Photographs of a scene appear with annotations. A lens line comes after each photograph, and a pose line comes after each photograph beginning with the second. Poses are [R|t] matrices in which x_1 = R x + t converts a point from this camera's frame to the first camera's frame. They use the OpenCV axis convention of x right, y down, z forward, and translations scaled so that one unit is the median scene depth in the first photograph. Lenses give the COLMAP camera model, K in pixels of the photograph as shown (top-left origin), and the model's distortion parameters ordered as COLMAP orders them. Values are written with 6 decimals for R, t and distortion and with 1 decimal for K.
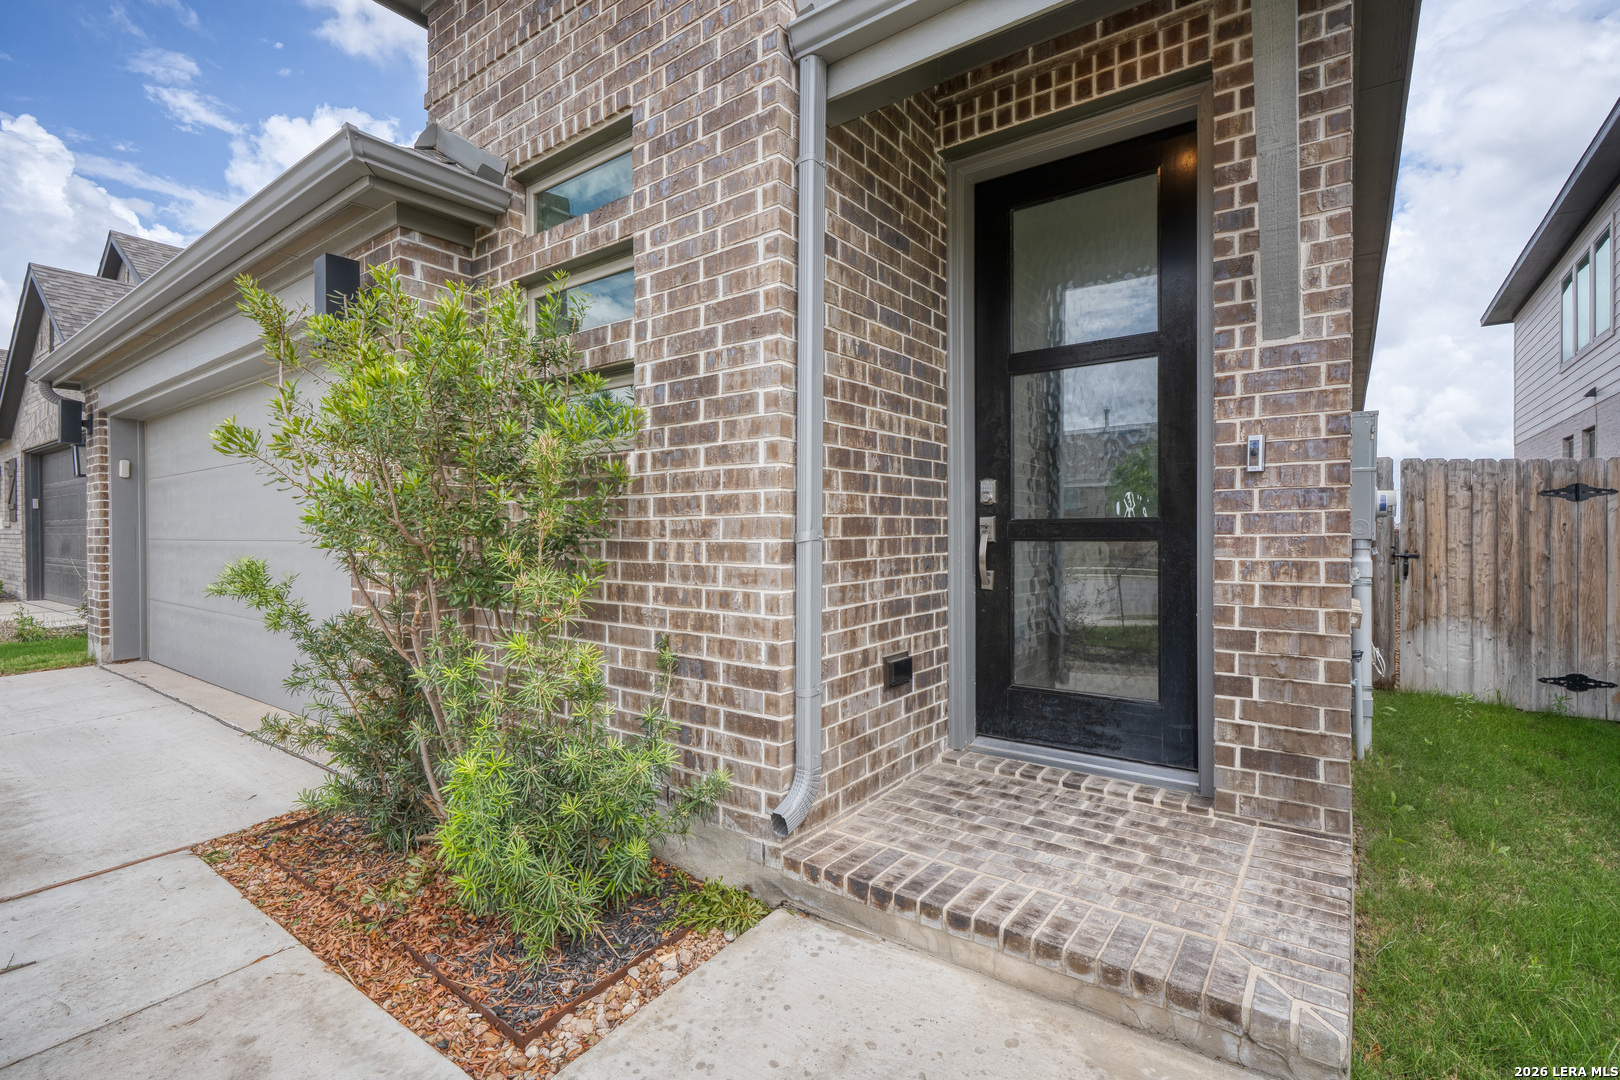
lens RADIAL K [[736.8, 0, 810.6], [0, 736.8, 529.6], [0, 0, 1]] dist [-0.007818, 0.000462]
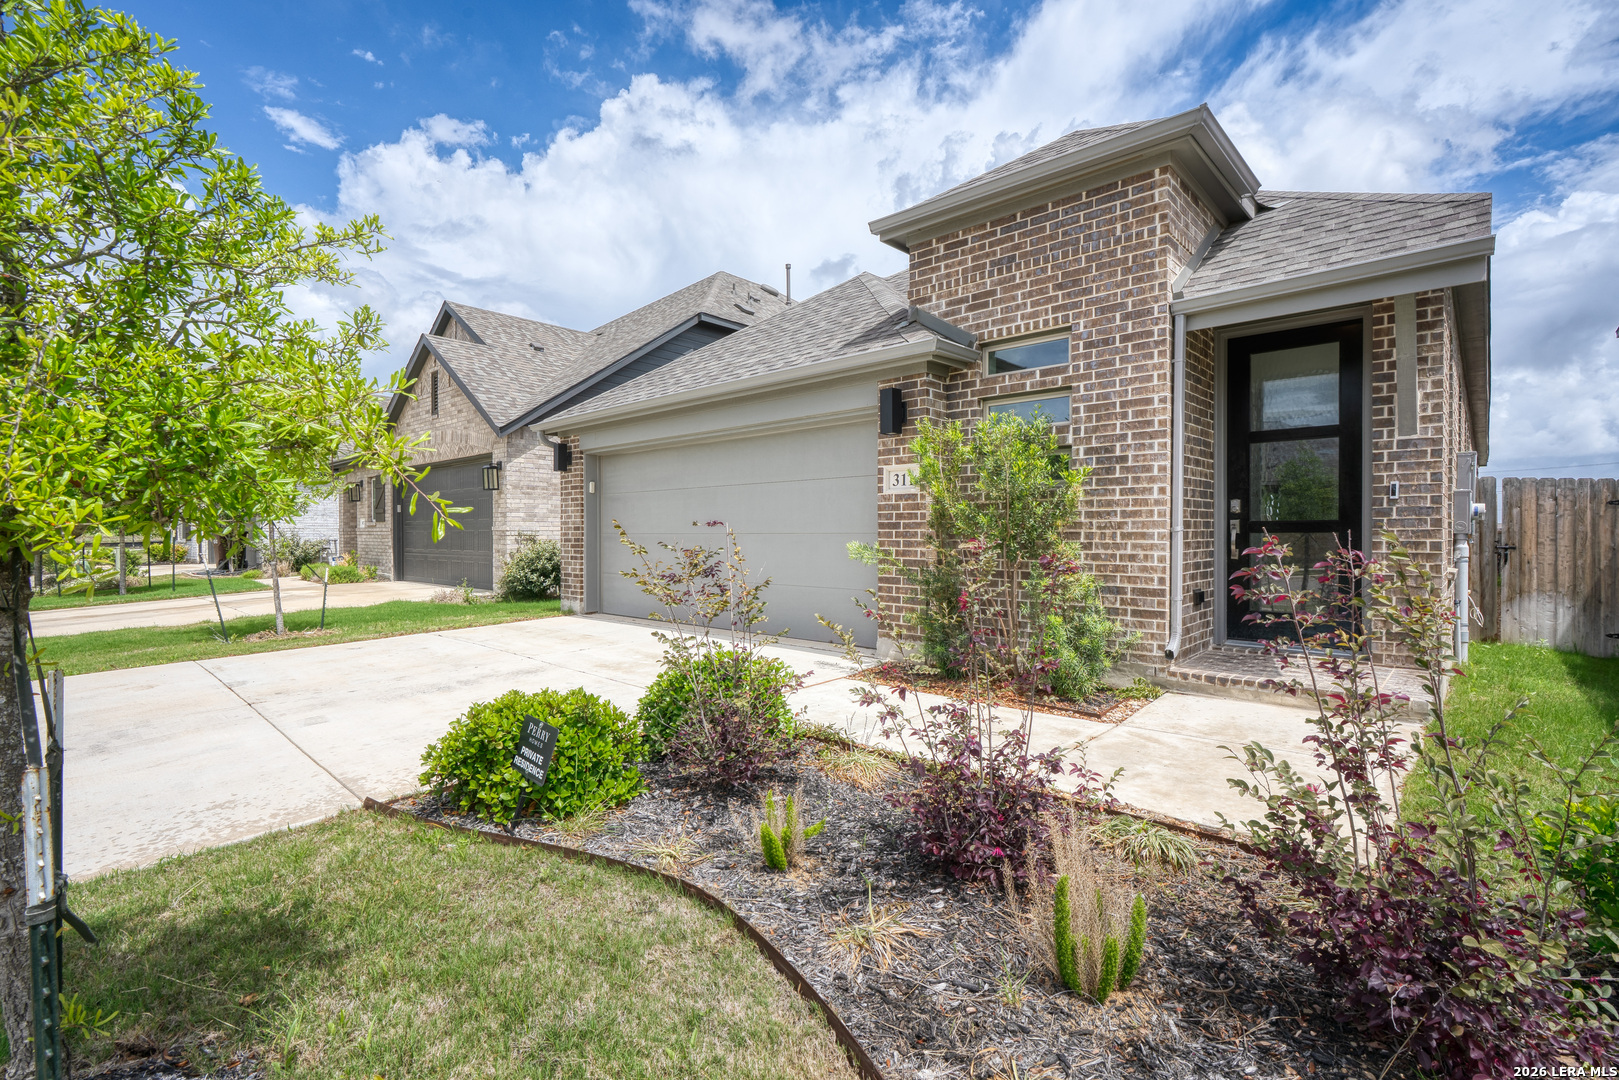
lens RADIAL K [[737.5, 0, 810.9], [0, 737.5, 532.9], [0, 0, 1]] dist [-0.005072, -0.000237]
pose [[0.993520, 0.002776, -0.113626, -0.779122], [-0.002449, 0.999992, 0.003016, 0.016344], [0.113633, -0.002718, 0.993519, -1.225782]]
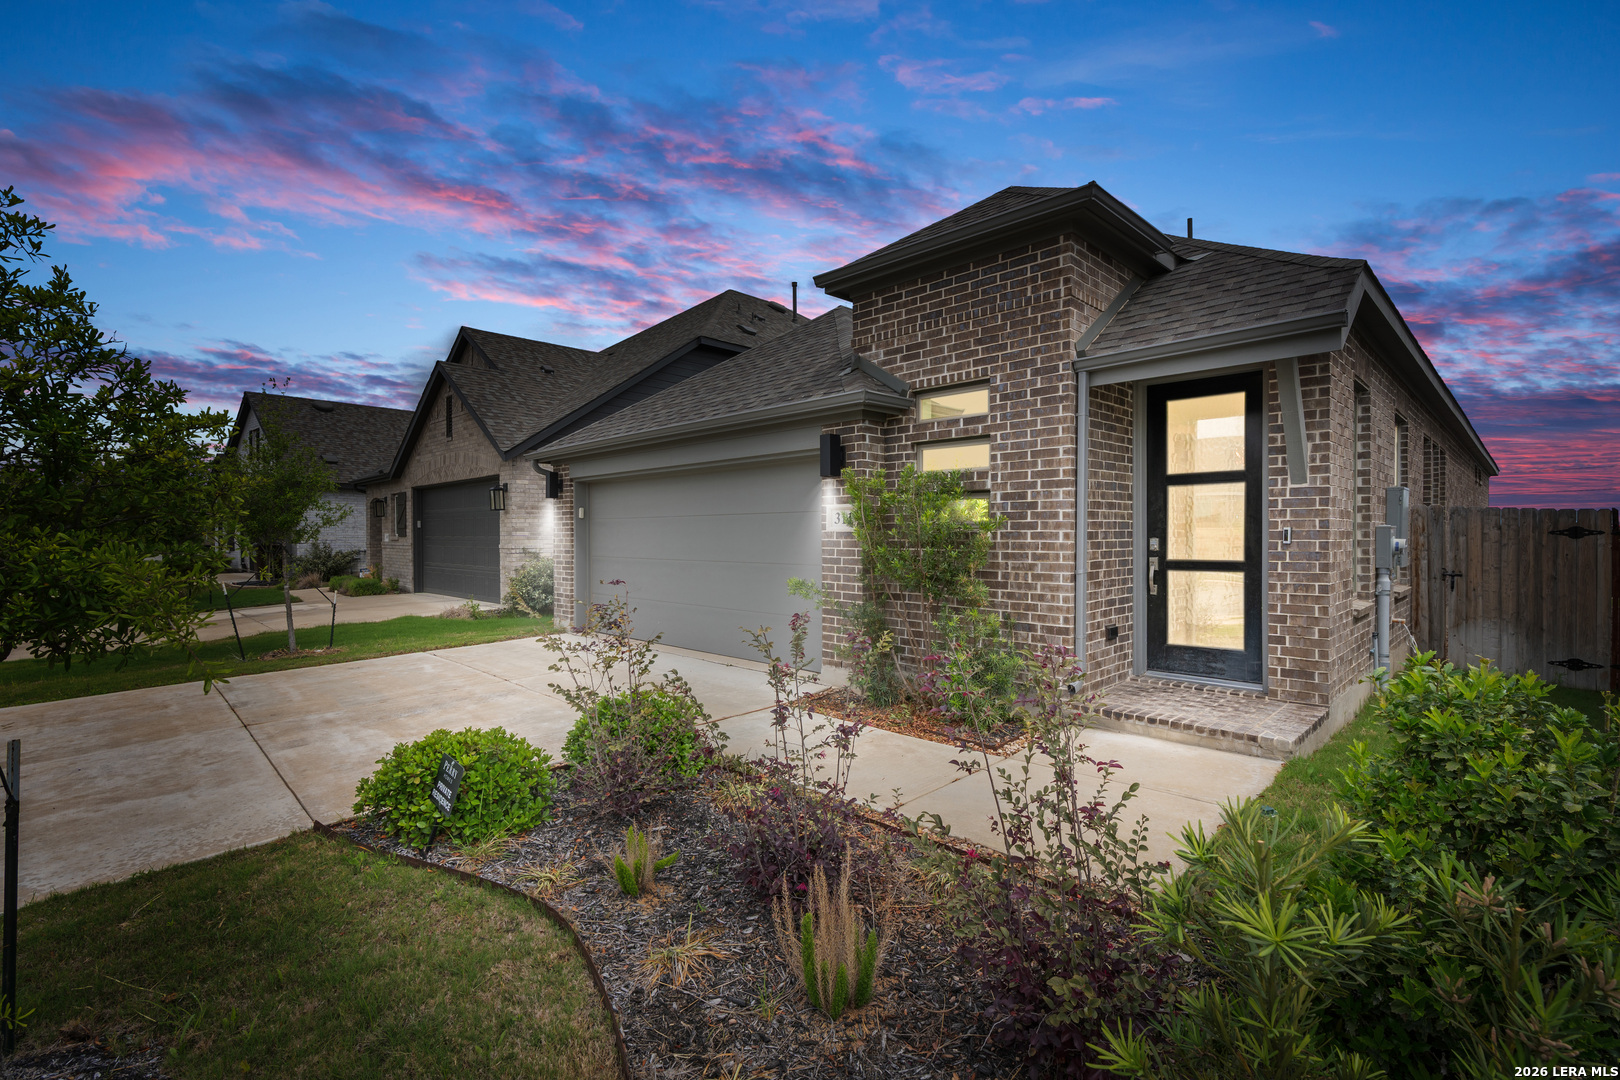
lens RADIAL K [[732.6, 0, 812.6], [0, 732.6, 533.8], [0, 0, 1]] dist [-0.011643, 0.003533]
pose [[0.988177, 0.001412, -0.153314, -0.457072], [-0.000872, 0.999993, 0.003587, -0.110379], [0.153318, -0.003410, 0.988171, -1.348010]]
